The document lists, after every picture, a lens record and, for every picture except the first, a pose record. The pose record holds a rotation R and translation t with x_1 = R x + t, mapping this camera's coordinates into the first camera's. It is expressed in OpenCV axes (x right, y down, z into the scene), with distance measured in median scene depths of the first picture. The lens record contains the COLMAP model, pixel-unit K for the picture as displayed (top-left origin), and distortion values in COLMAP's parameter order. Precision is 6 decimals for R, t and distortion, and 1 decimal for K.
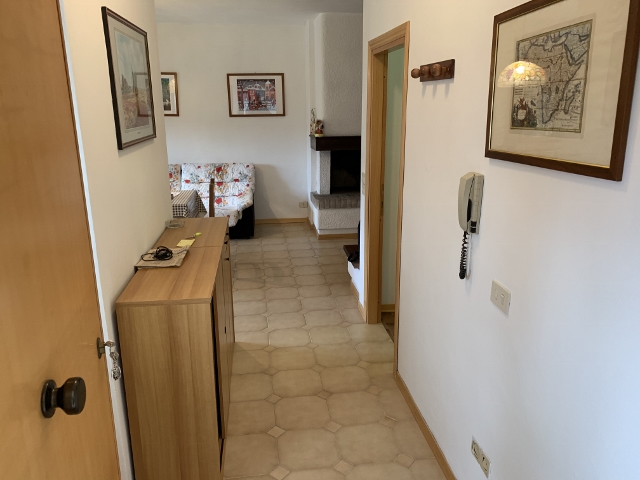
lens RADIAL K [[488.4, 0, 321.0], [0, 488.4, 237.2], [0, 0, 1]] dist [0.042801, -0.052606]
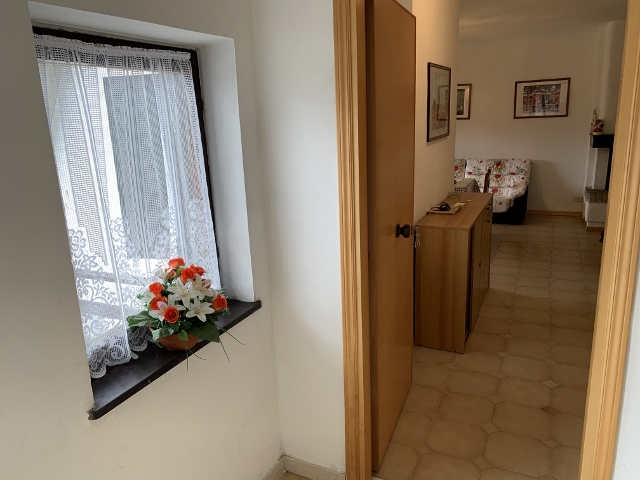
lens RADIAL K [[488.4, 0, 316.5], [0, 488.4, 235.4], [0, 0, 1]] dist [0.042801, -0.052606]
pose [[0.838391, 0.104238, -0.535009, 0.076396], [-0.107793, 0.993866, 0.024720, 0.051433], [0.534304, 0.036945, 0.844485, -0.226710]]
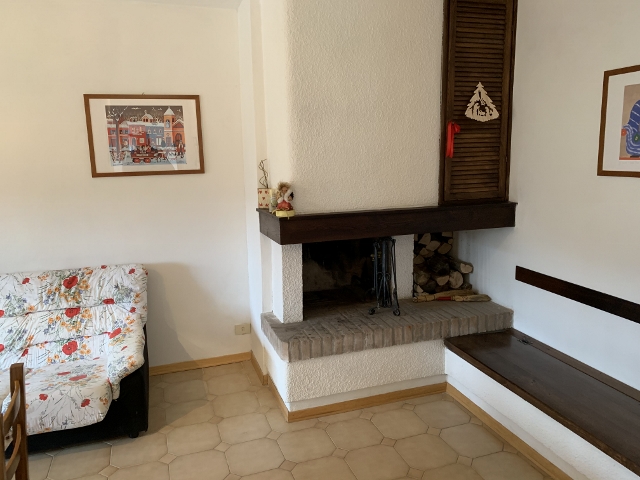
lens RADIAL K [[488.4, 0, 320.8], [0, 488.4, 215.8], [0, 0, 1]] dist [0.042801, -0.052606]
pose [[0.977903, -0.043326, 0.204519, -0.064128], [0.067971, 0.991031, -0.115059, -0.138613], [-0.197699, 0.126417, 0.972077, 0.488820]]
